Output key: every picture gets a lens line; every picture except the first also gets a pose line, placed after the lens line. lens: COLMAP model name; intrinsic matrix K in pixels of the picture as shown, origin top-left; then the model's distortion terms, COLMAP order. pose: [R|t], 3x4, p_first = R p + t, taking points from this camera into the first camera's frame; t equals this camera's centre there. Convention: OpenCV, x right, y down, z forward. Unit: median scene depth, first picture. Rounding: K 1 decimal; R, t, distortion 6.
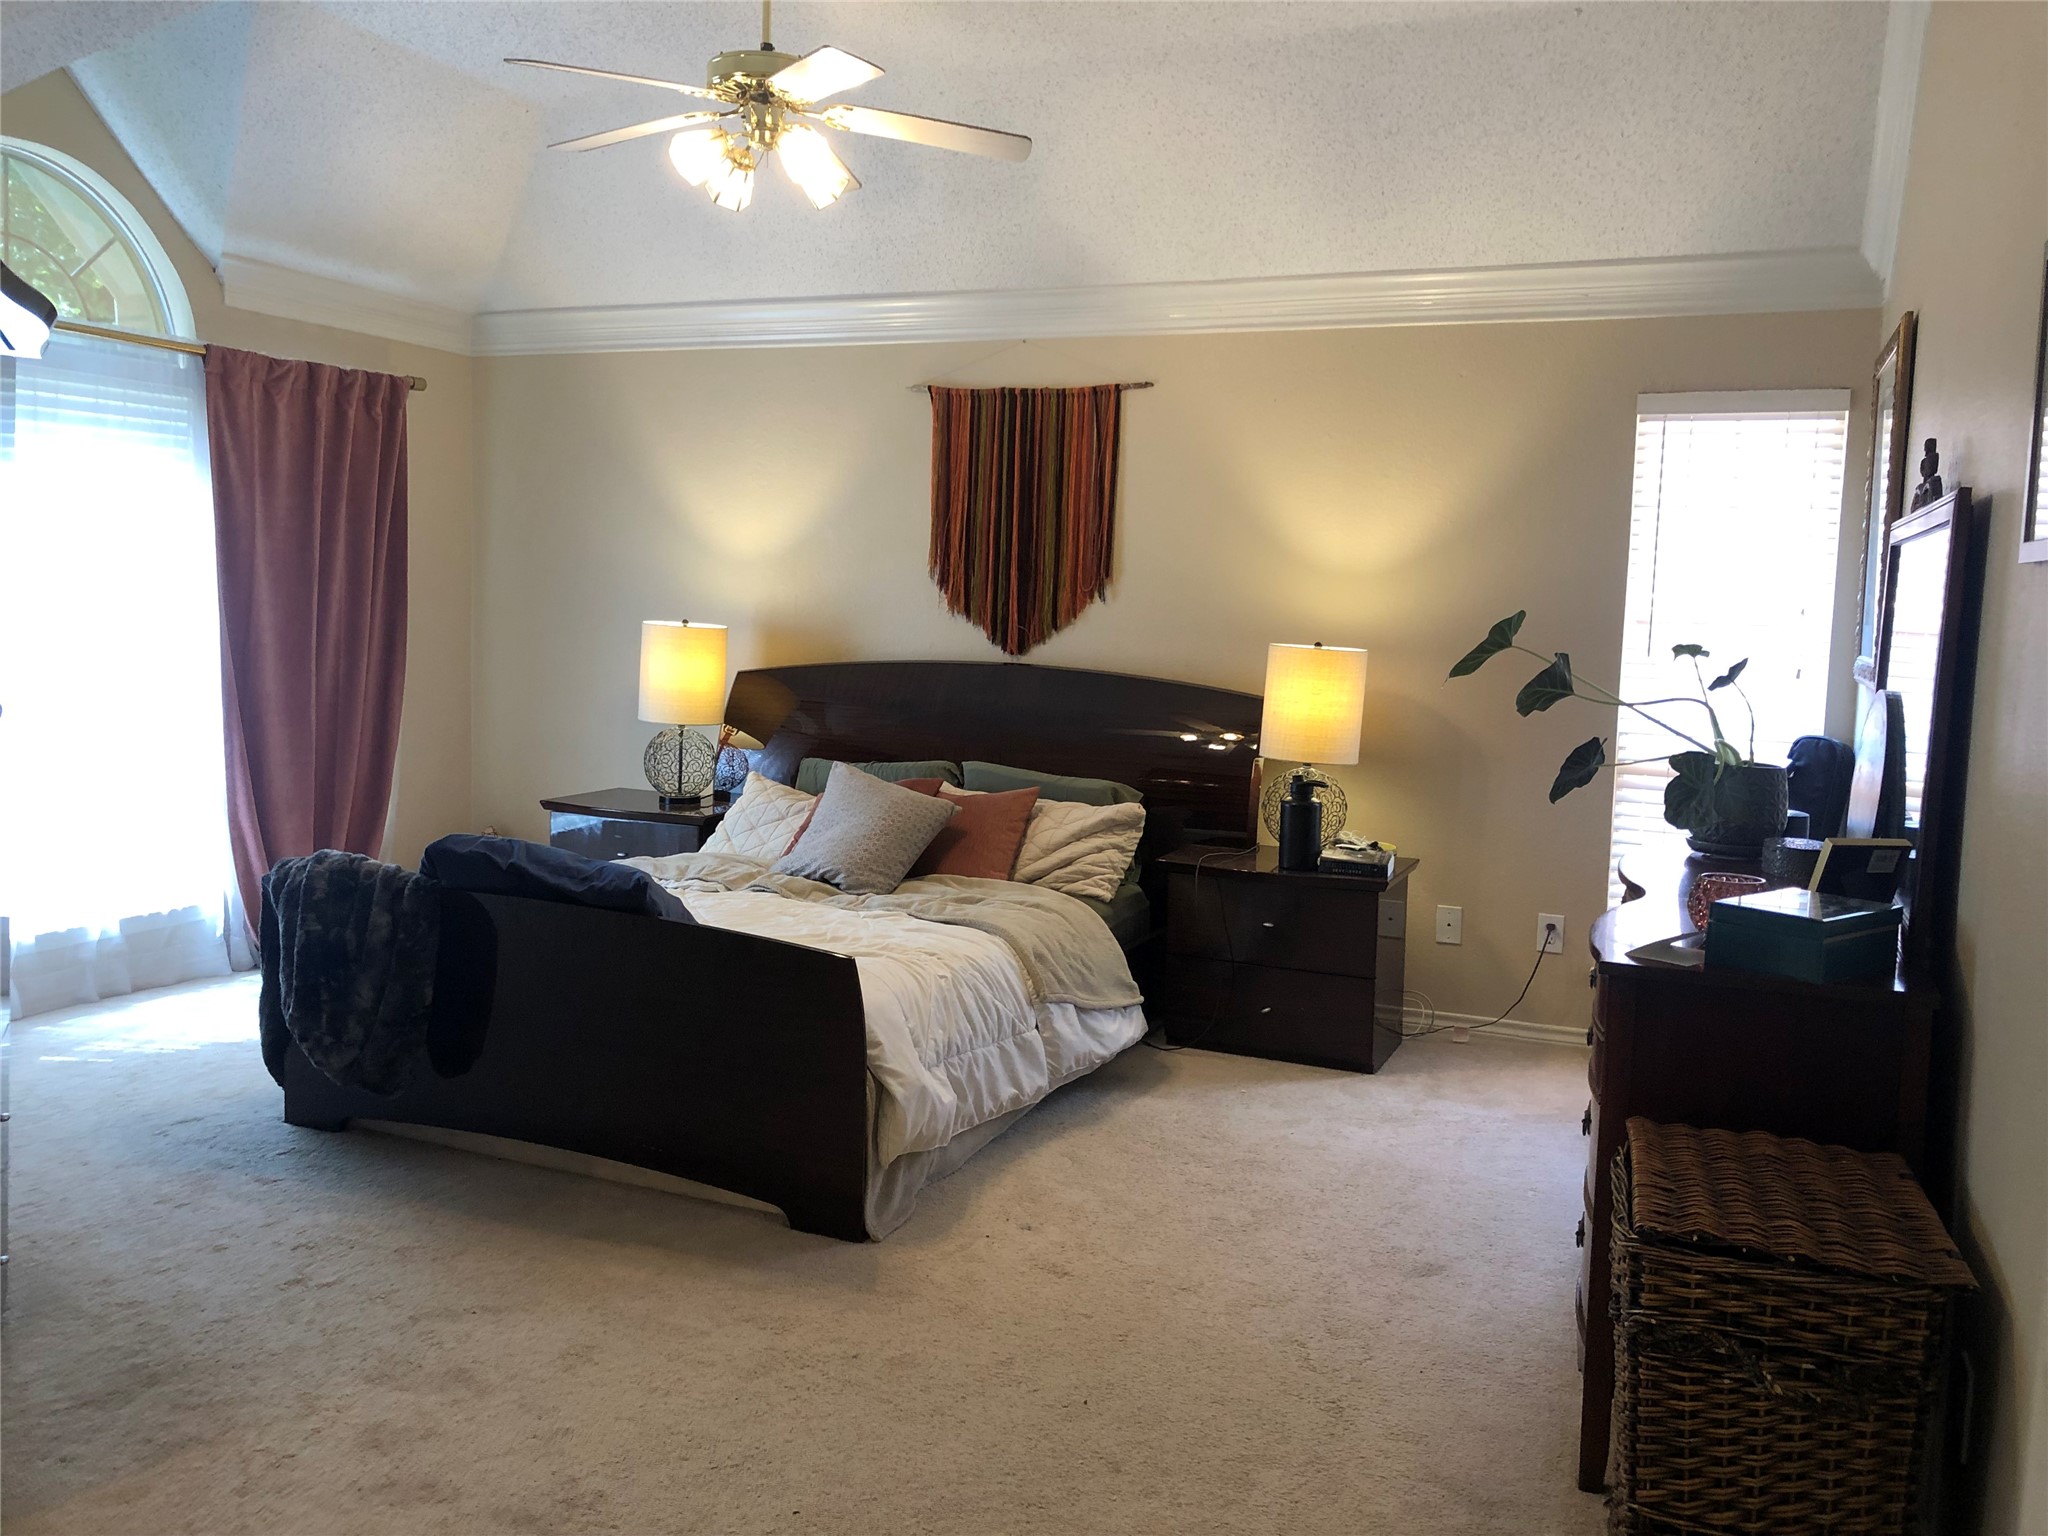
lens RADIAL K [[1676.2, 0, 1019.1], [0, 1676.2, 771.7], [0, 0, 1]] dist [0.040124, -0.037544]
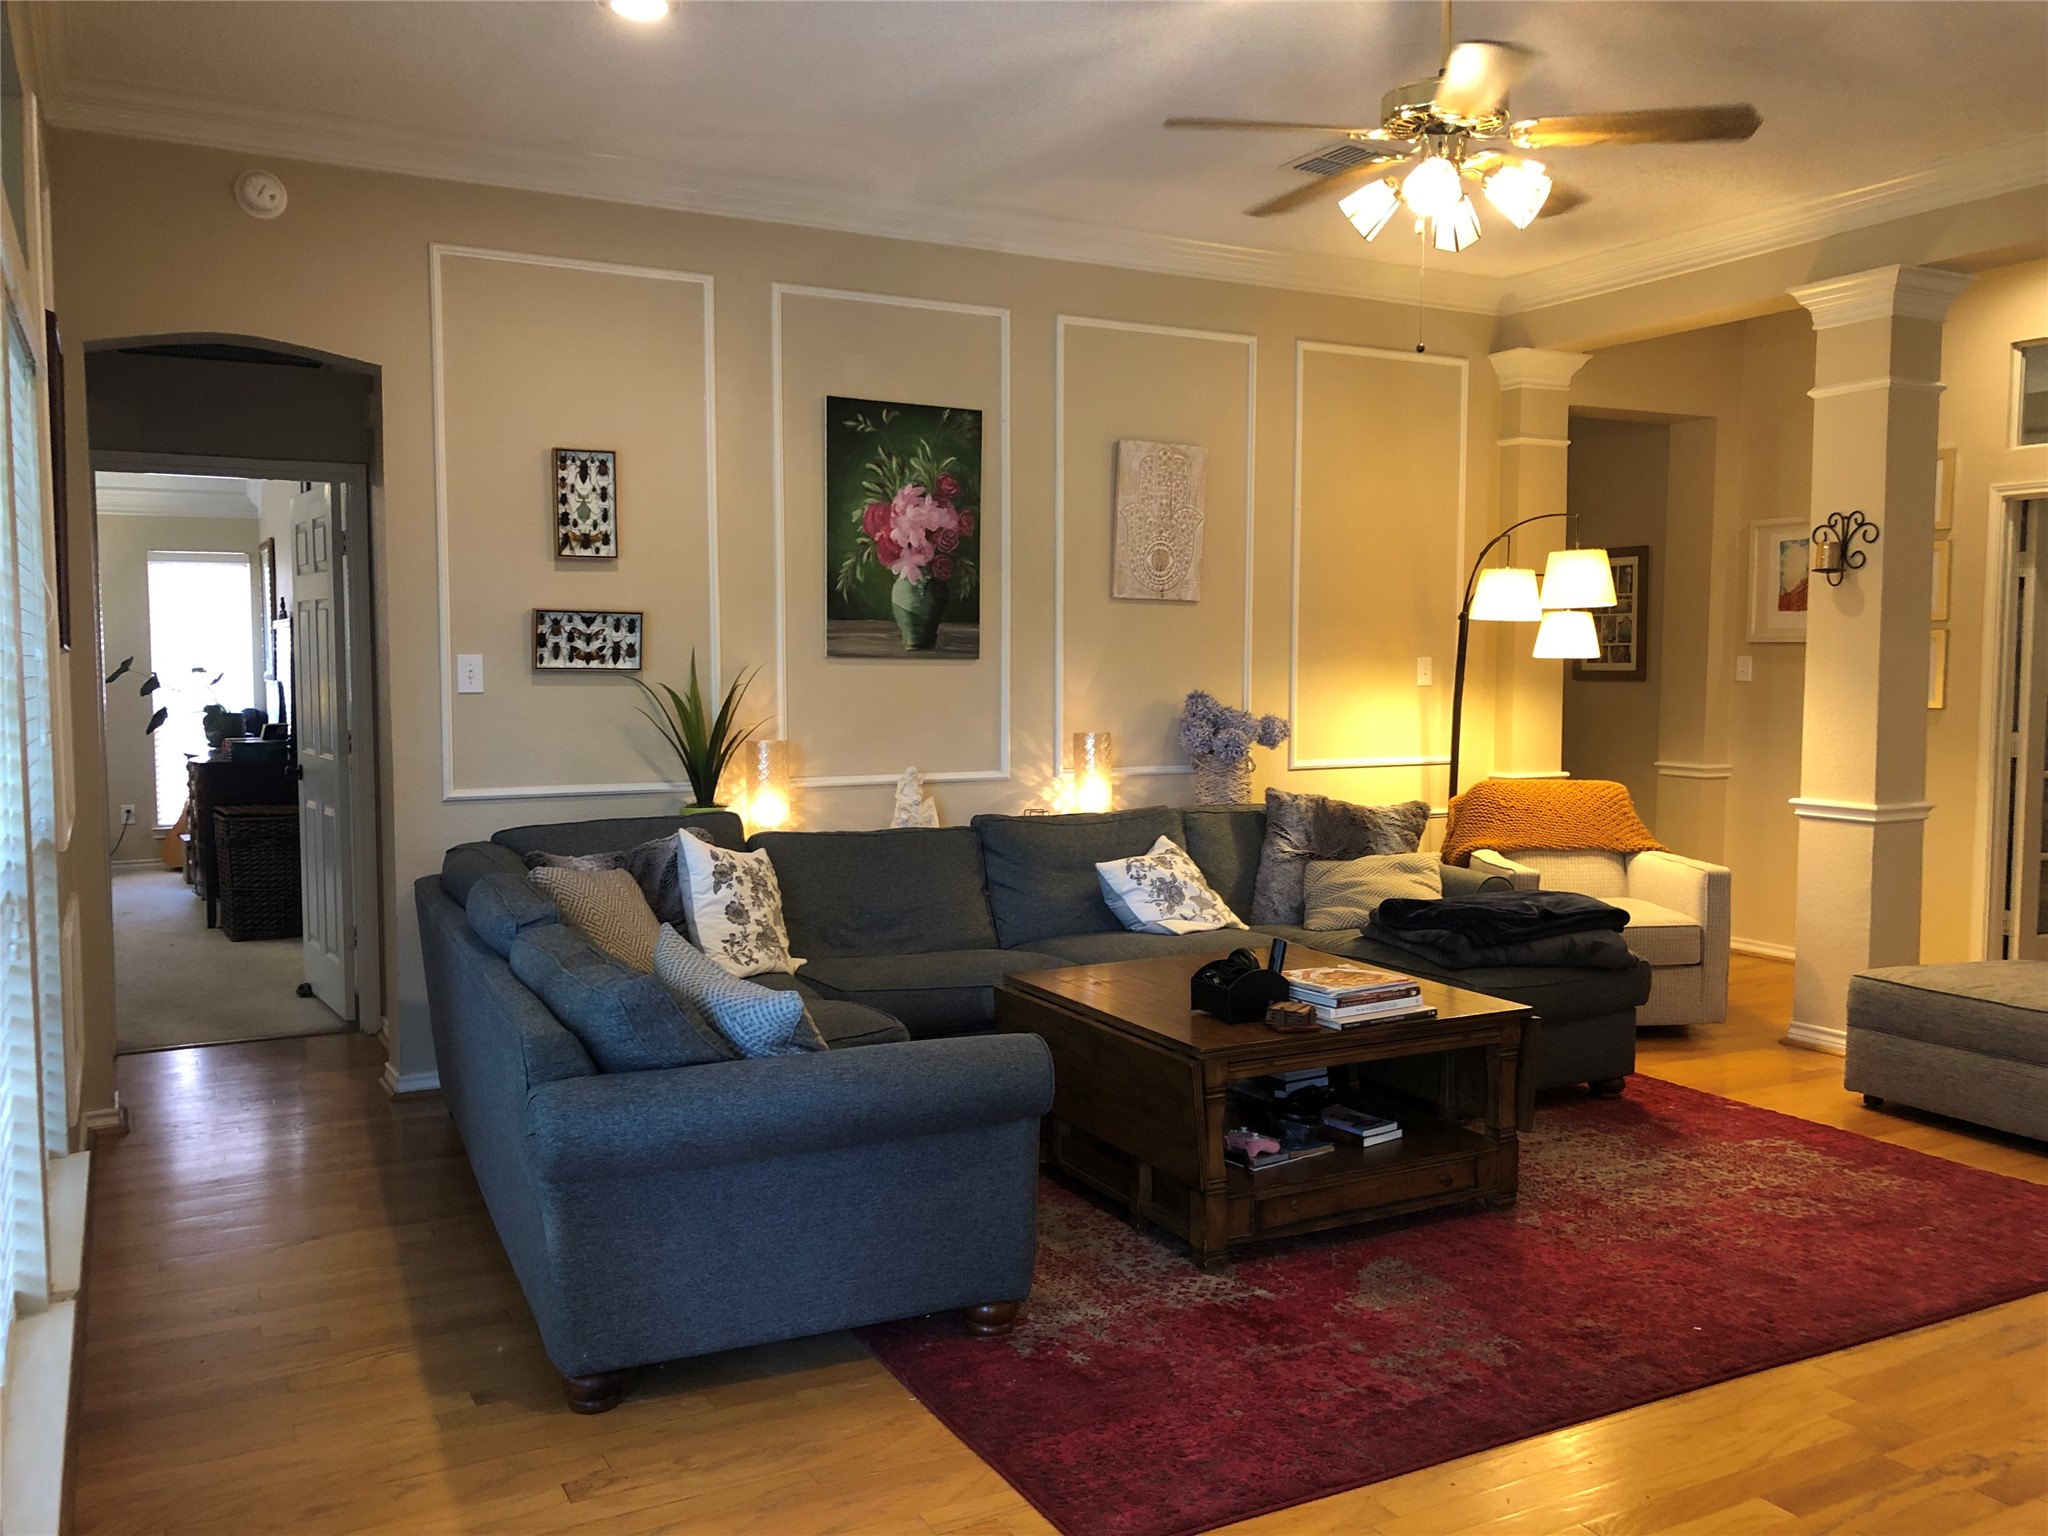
lens RADIAL K [[1676.2, 0, 1035.2], [0, 1676.2, 763.2], [0, 0, 1]] dist [0.040124, -0.037544]
pose [[0.627711, -0.078957, 0.774432, -0.825520], [0.094073, 0.995246, 0.025220, 0.127120], [-0.772741, 0.057023, 0.632155, -1.632903]]
